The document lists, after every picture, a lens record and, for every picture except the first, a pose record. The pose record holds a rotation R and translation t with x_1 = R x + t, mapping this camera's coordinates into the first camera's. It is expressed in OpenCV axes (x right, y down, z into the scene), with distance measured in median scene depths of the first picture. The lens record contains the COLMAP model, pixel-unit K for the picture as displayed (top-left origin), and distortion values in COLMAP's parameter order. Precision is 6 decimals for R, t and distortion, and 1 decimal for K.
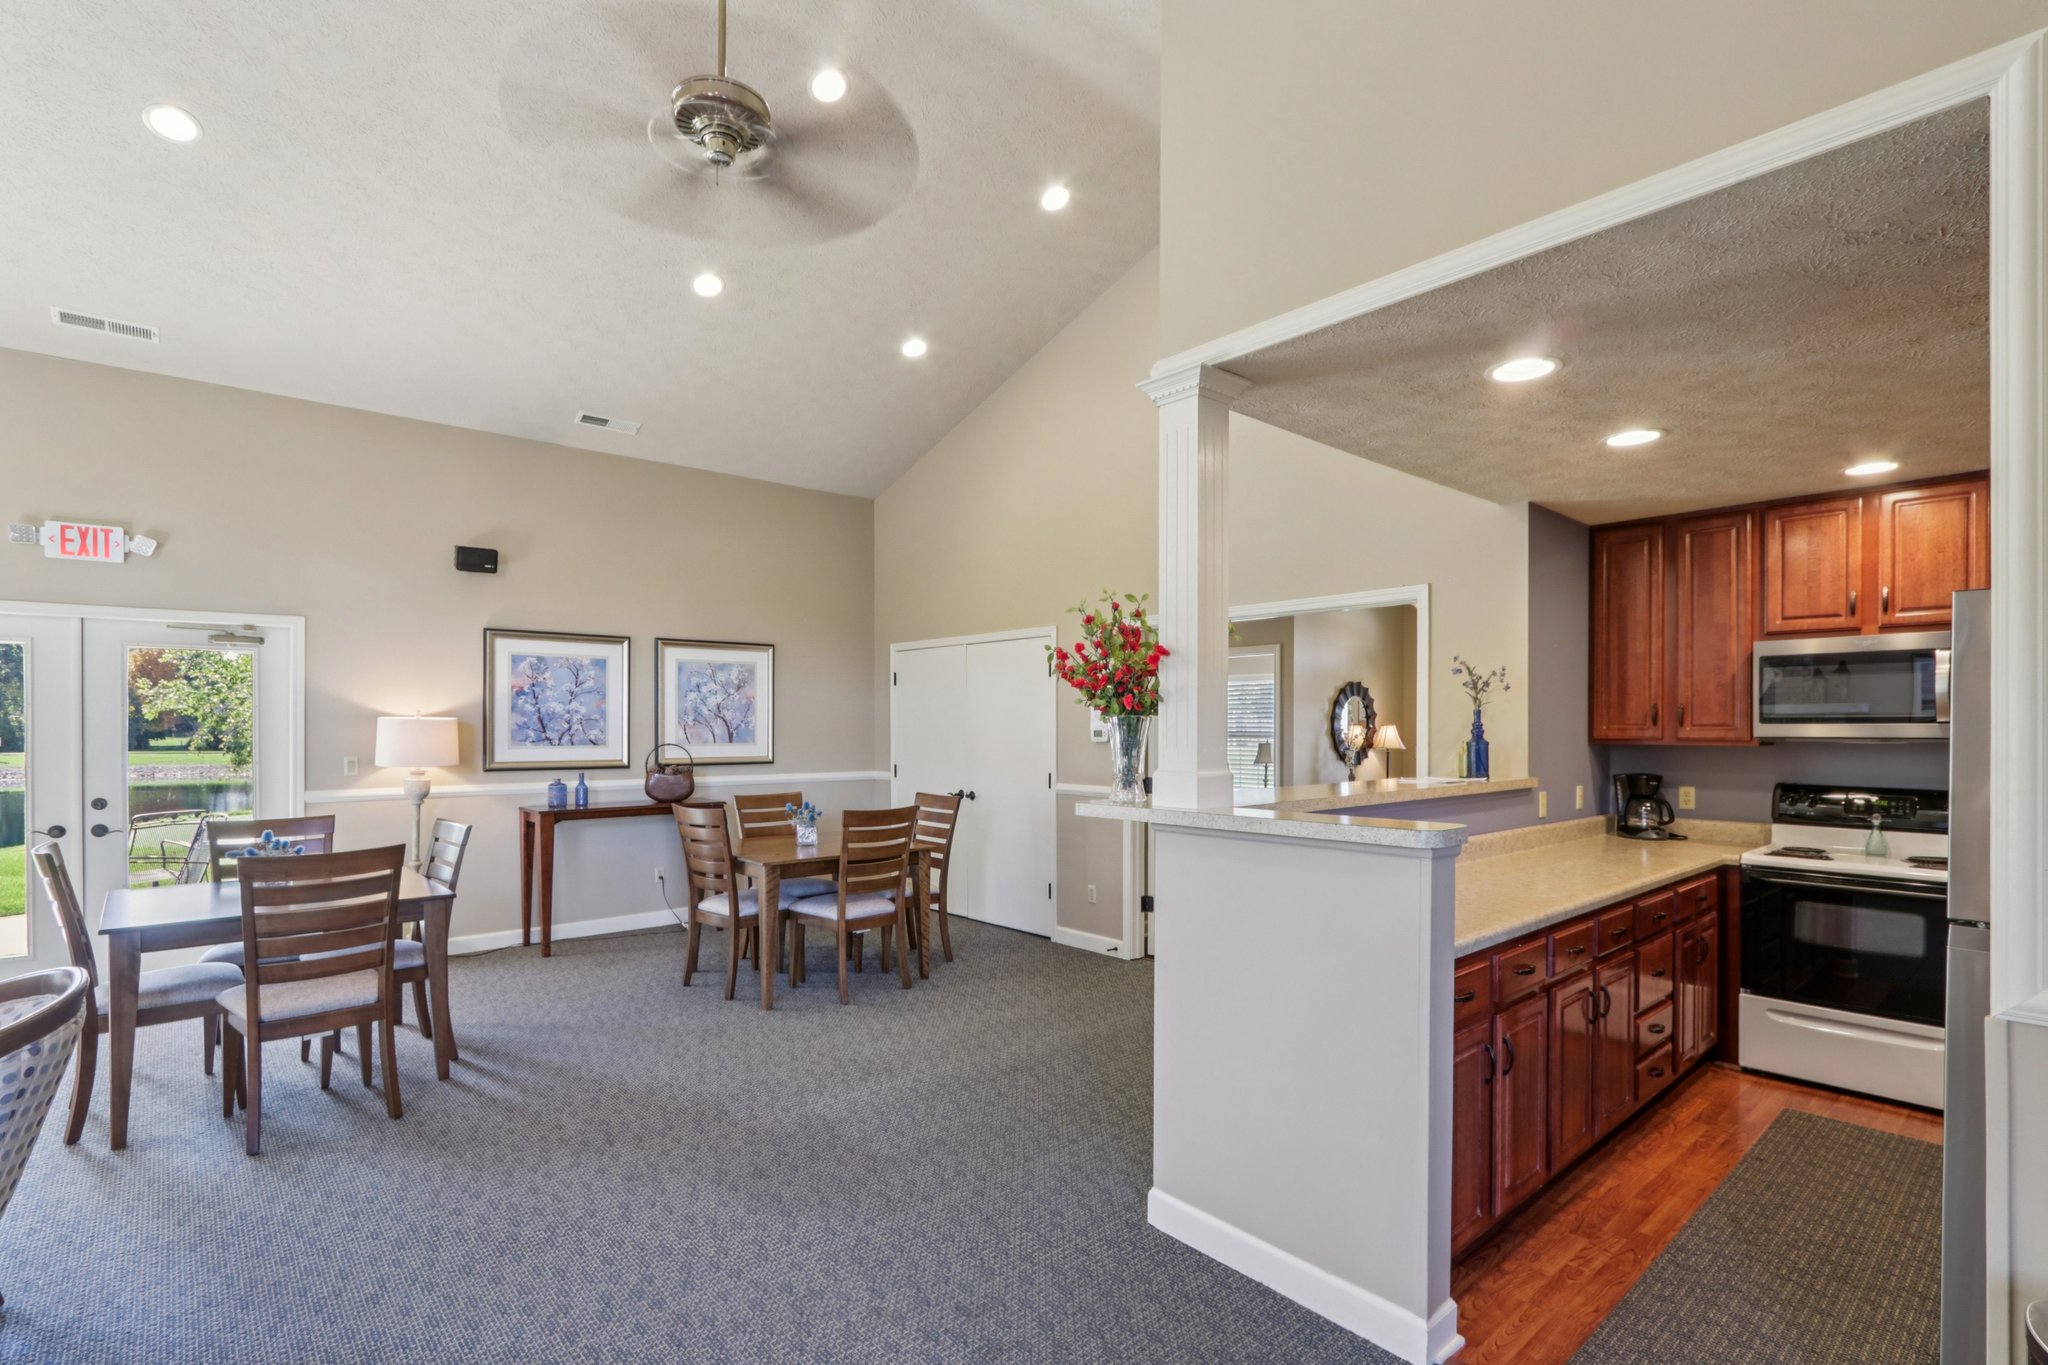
lens RADIAL K [[980.3, 0, 1030.5], [0, 980.3, 731.5], [0, 0, 1]] dist [-0.000542, -0.009560]
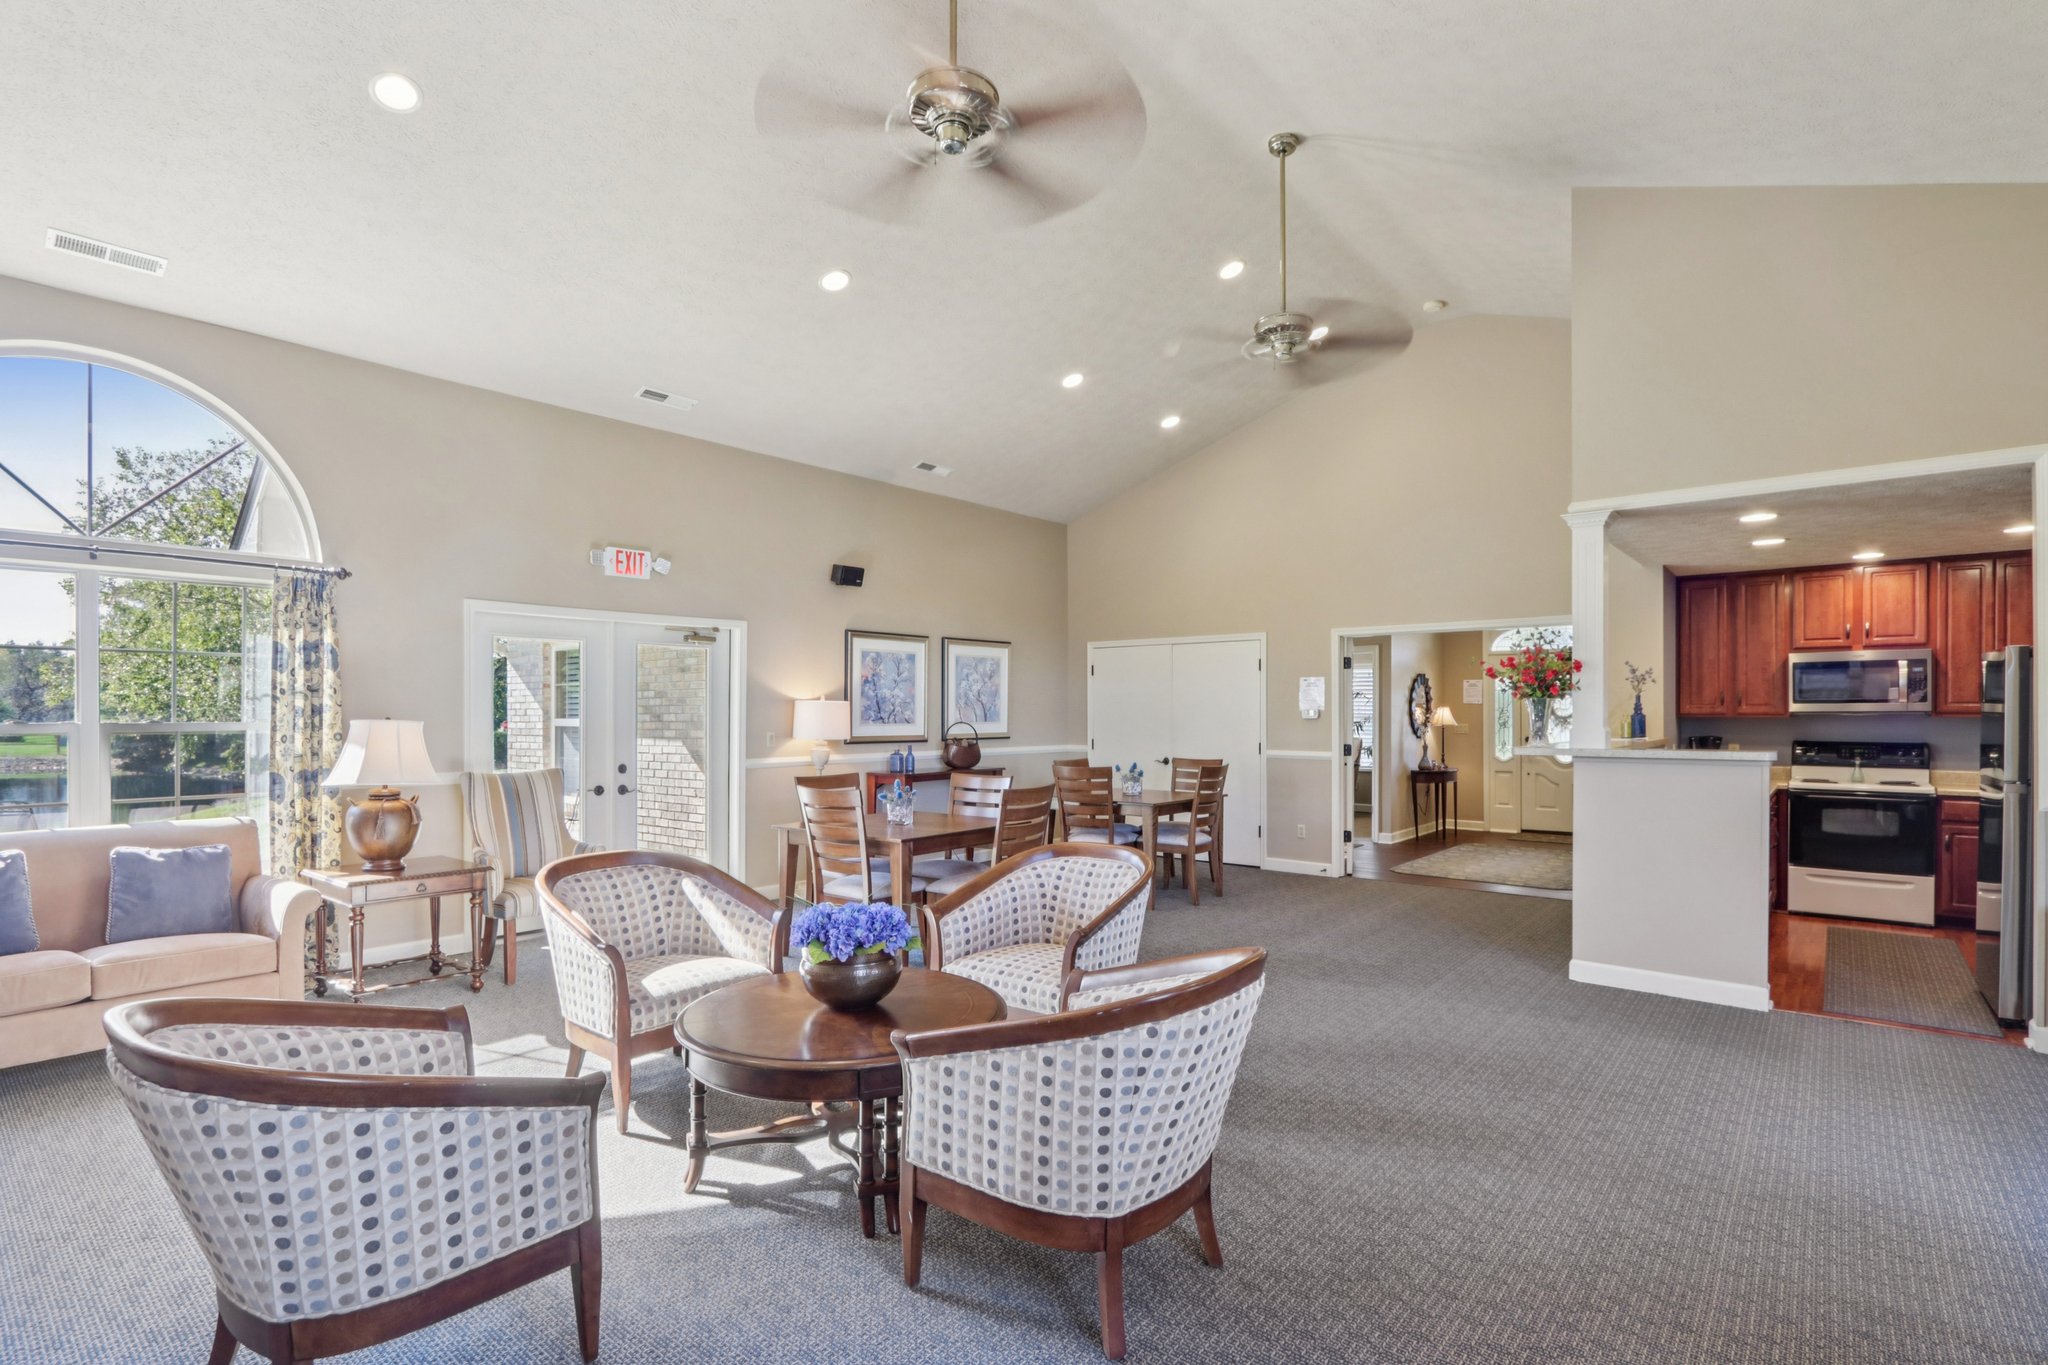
lens RADIAL K [[1001.1, 0, 1026.0], [0, 1001.1, 710.1], [0, 0, 1]] dist [-0.004020, -0.000814]
pose [[0.987204, -0.001897, 0.159449, -0.717606], [0.003135, 0.999967, -0.007515, 0.010478], [-0.159430, 0.007919, 0.987178, -0.408216]]
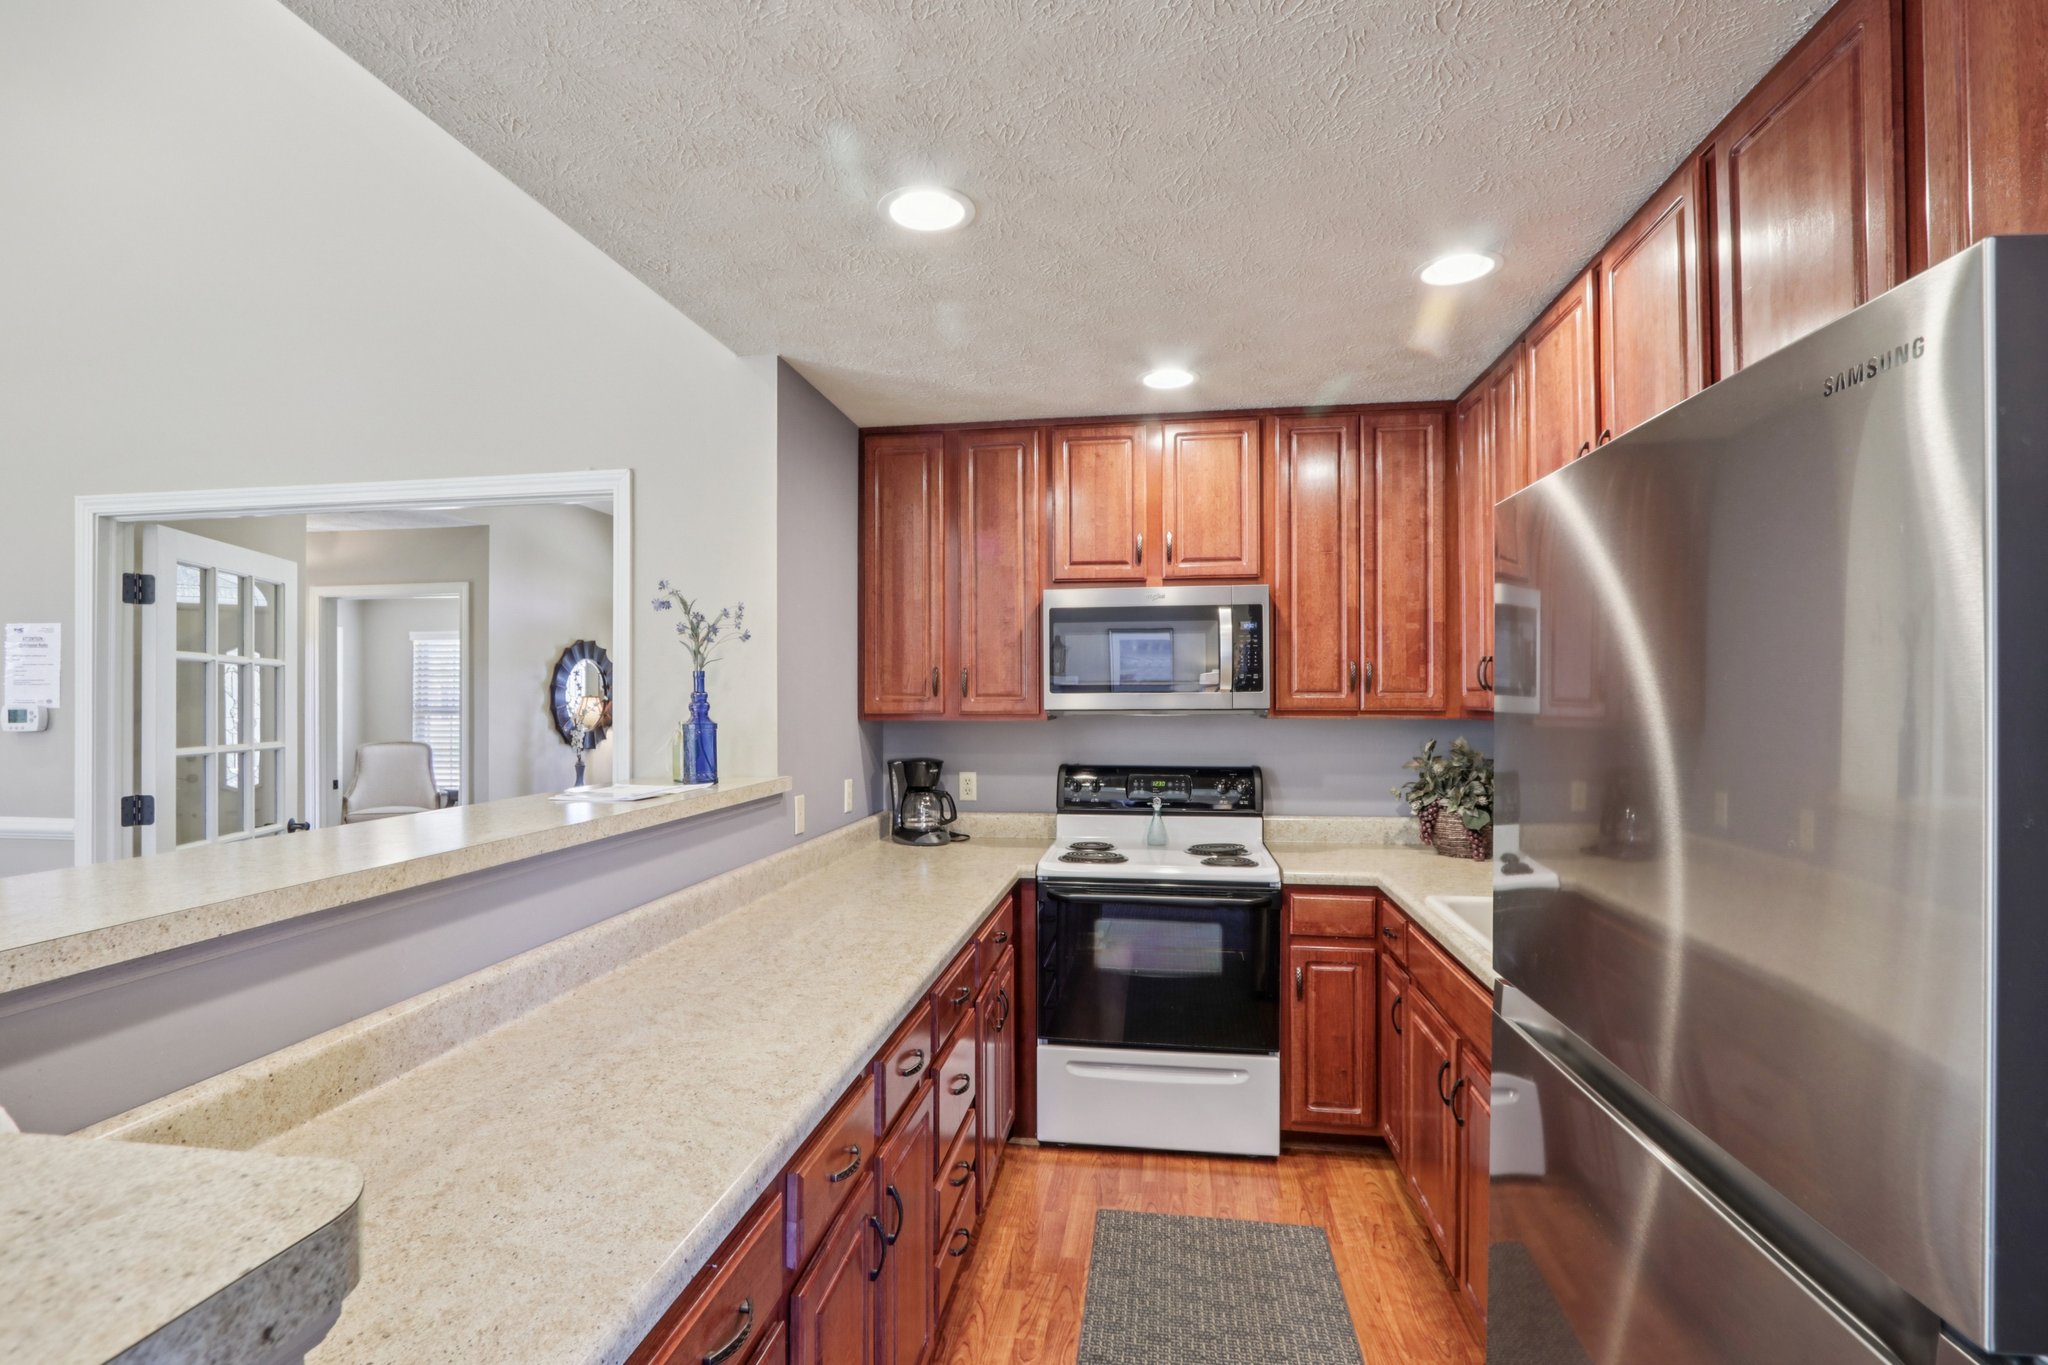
lens RADIAL K [[950.0, 0, 1024.0], [0, 950.0, 682.5], [0, 0, 1]] dist [-0.000889, 0.000054]
pose [[0.768305, 0.005422, 0.640061, 0.211781], [0.008267, 0.999797, -0.018393, -0.002316], [-0.640031, 0.019422, 0.768104, 0.377906]]
